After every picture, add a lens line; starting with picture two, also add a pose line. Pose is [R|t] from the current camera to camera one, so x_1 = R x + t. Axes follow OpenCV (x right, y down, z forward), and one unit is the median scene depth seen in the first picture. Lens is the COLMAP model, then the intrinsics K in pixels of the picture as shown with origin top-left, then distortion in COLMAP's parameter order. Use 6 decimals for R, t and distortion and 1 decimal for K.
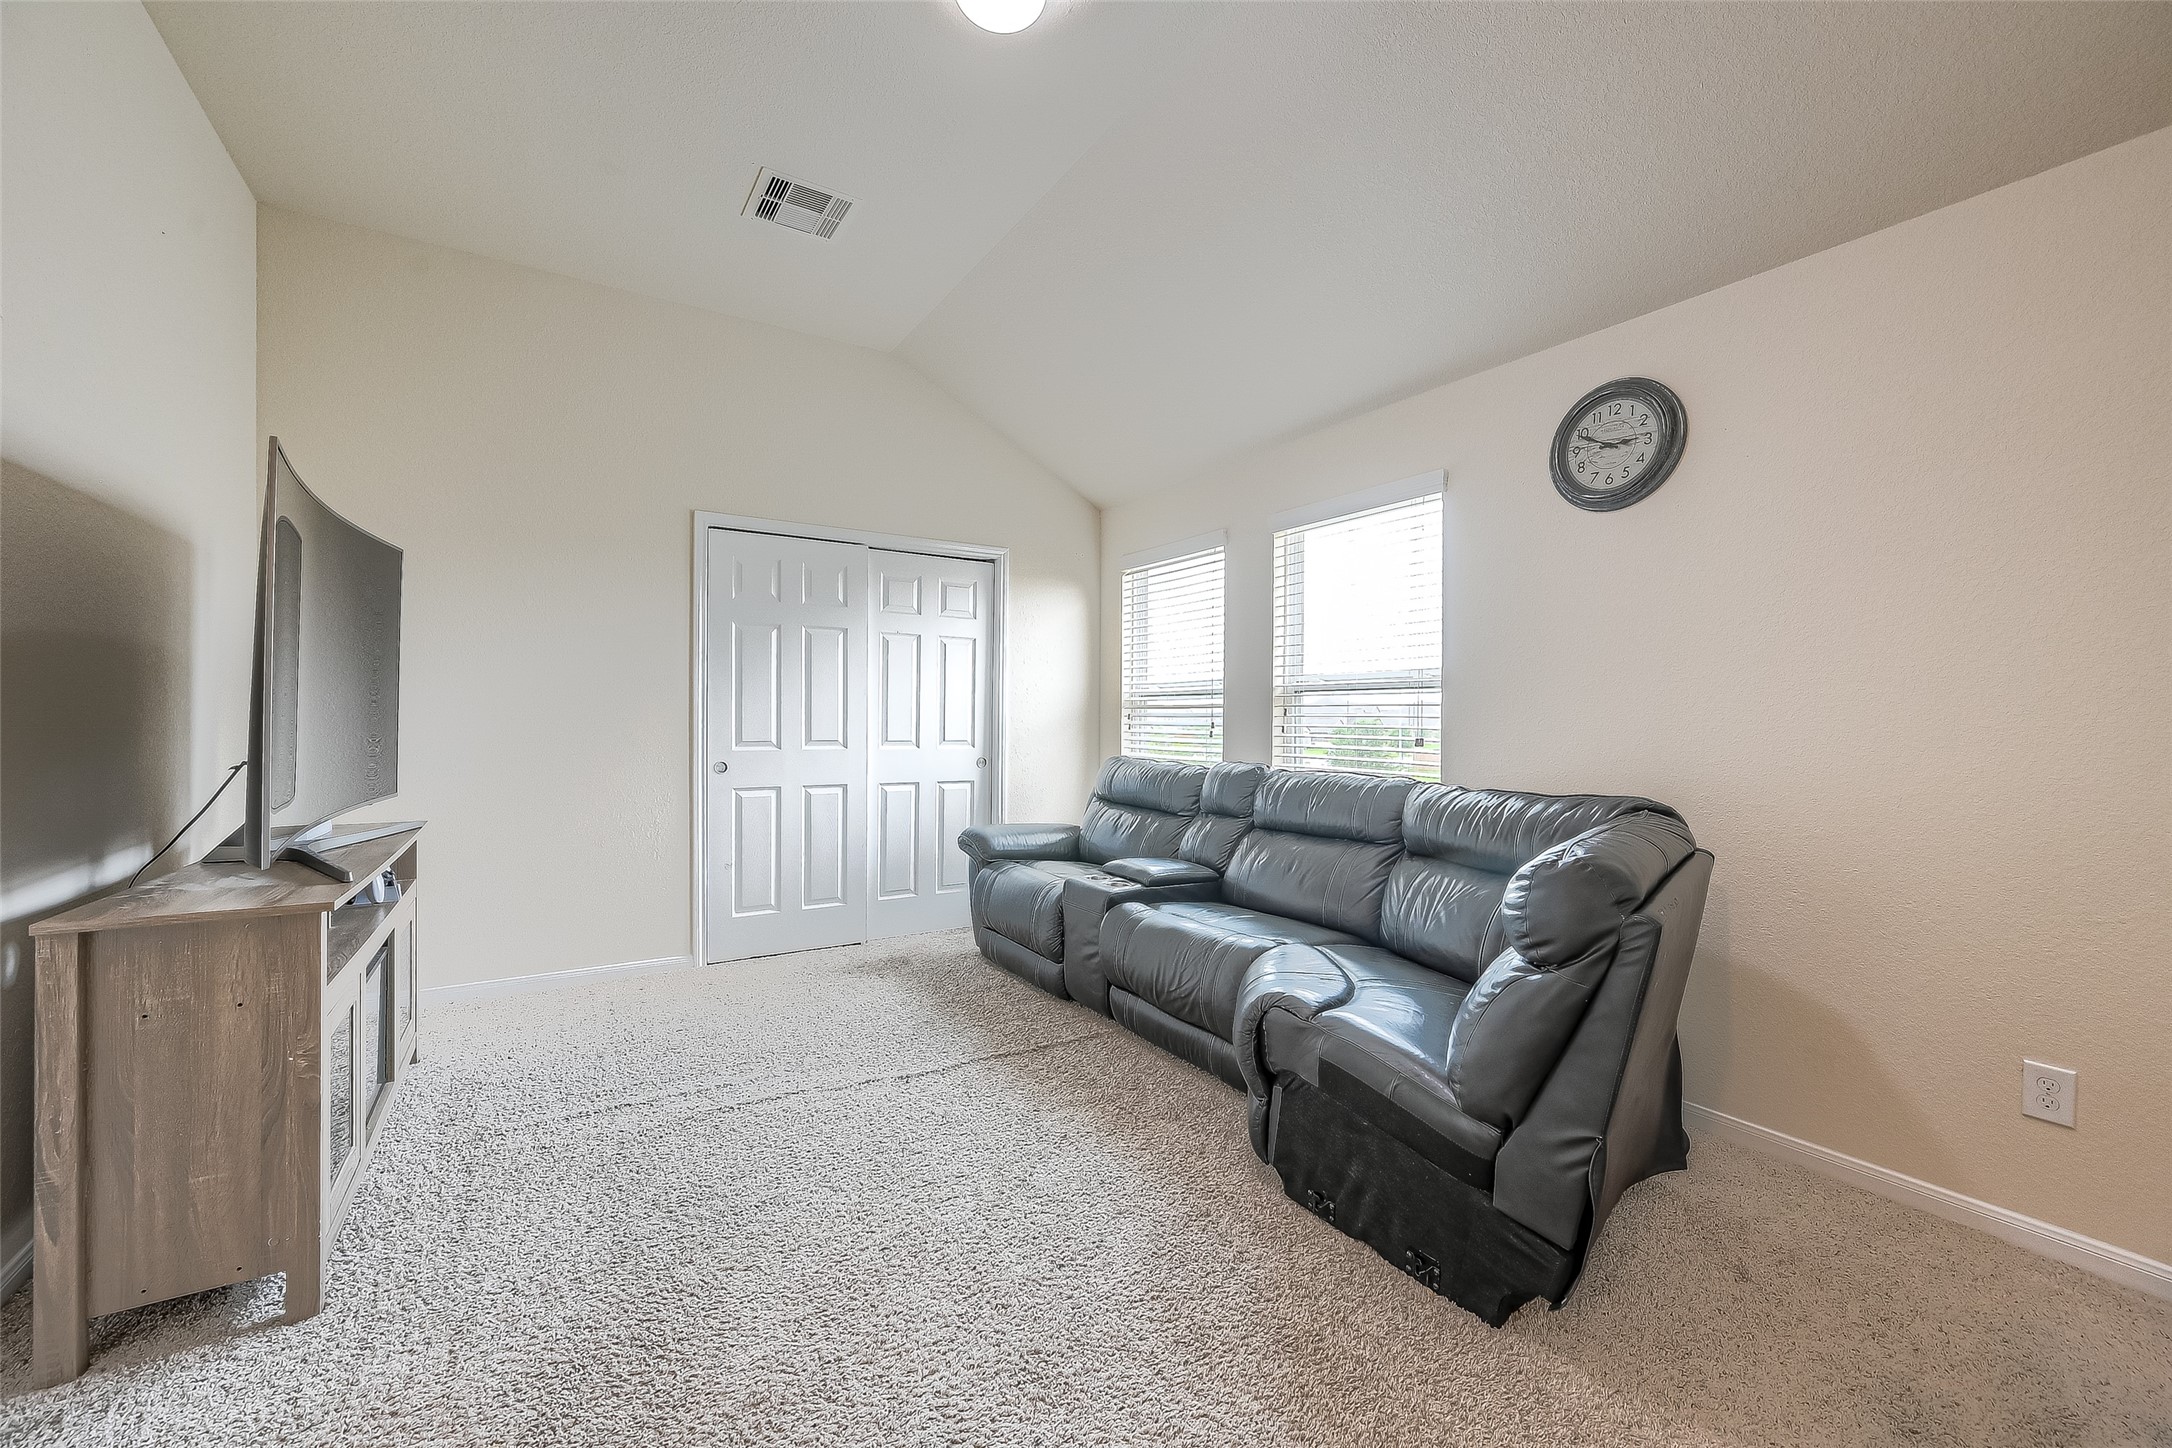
lens RADIAL K [[864.3, 0, 1084.9], [0, 864.3, 712.9], [0, 0, 1]] dist [-0.000110, 0.000056]
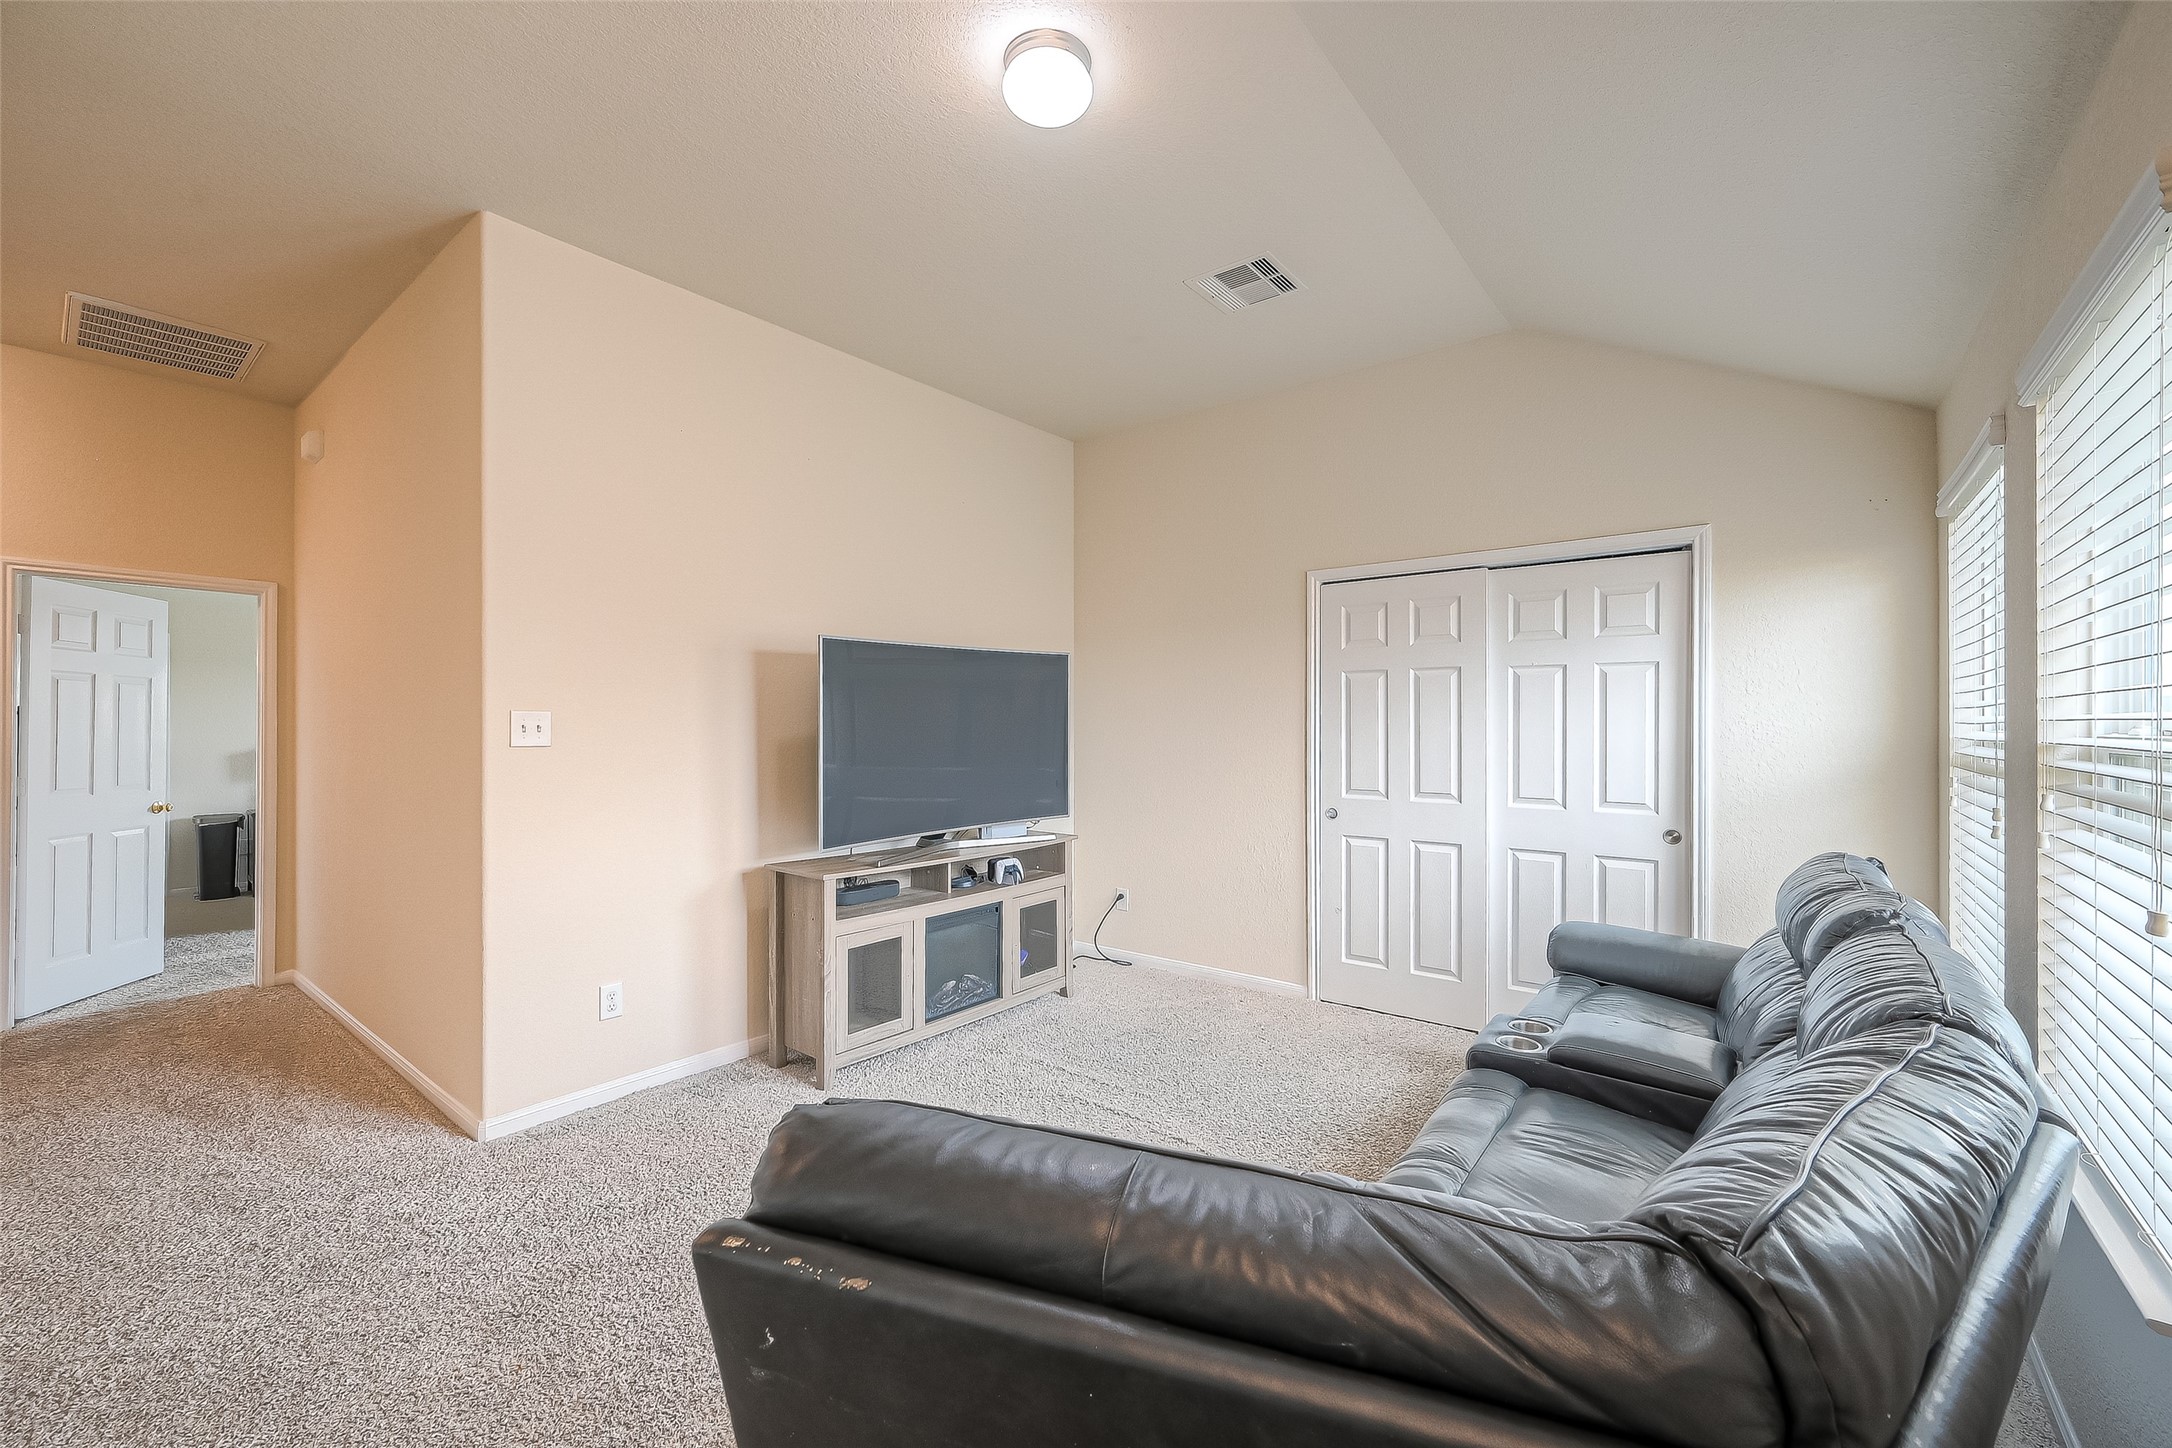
lens RADIAL K [[869.5, 0, 1093.6], [0, 869.5, 720.7], [0, 0, 1]] dist [0.000633, -0.000006]
pose [[0.344101, -0.012472, -0.938850, 0.425642], [0.005710, 0.999921, -0.011190, -0.035353], [0.938915, -0.001510, 0.344145, 0.344971]]
